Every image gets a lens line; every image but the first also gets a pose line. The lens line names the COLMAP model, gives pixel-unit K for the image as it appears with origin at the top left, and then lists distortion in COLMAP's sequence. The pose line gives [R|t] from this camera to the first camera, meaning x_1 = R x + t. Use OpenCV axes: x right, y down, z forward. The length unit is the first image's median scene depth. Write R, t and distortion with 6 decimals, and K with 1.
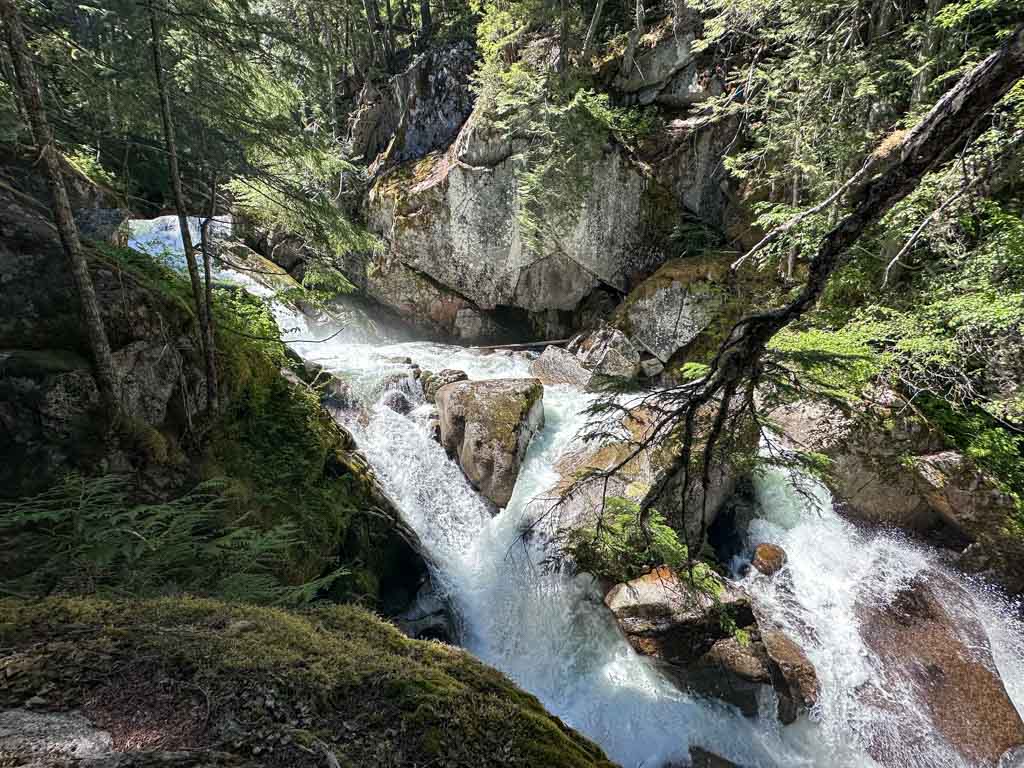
lens RADIAL K [[411.5, 0, 512.0], [0, 411.5, 383.4], [0, 0, 1]] dist [-0.000302, 0.000354]
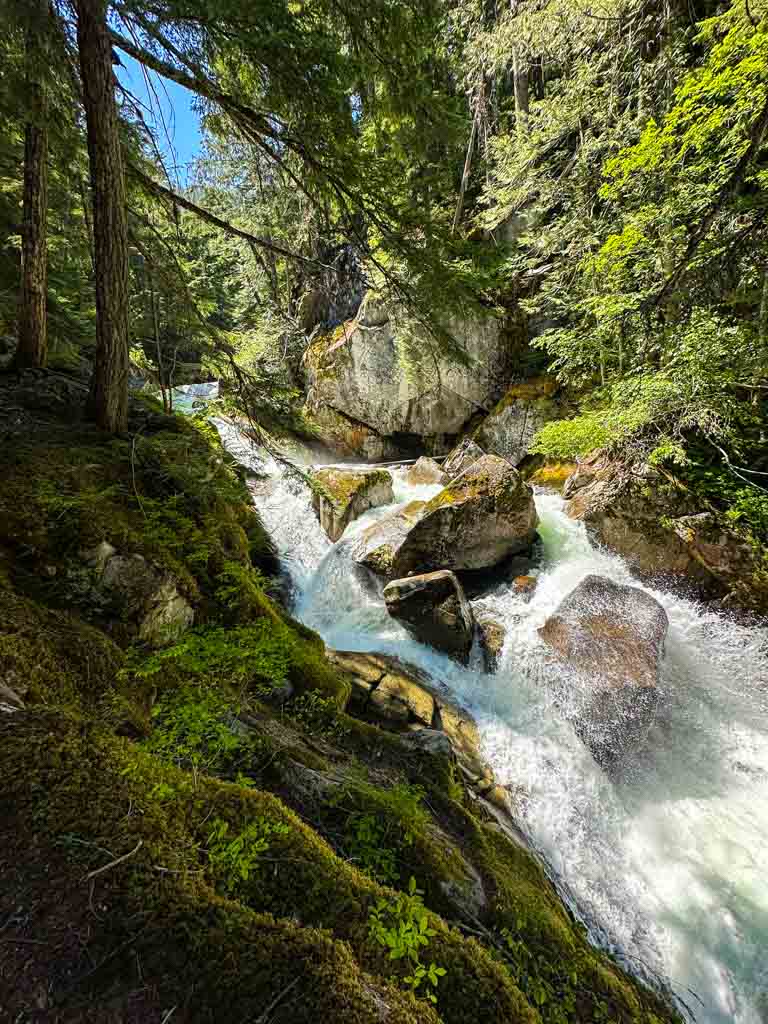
lens RADIAL K [[411.5, 0, 384.2], [0, 411.5, 512.6], [0, 0, 1]] dist [-0.000302, 0.000354]
pose [[0.966182, -0.002682, -0.257846, 0.279448], [-0.013167, 0.998128, -0.059720, 0.144137], [0.257524, 0.061096, 0.964339, -0.225630]]
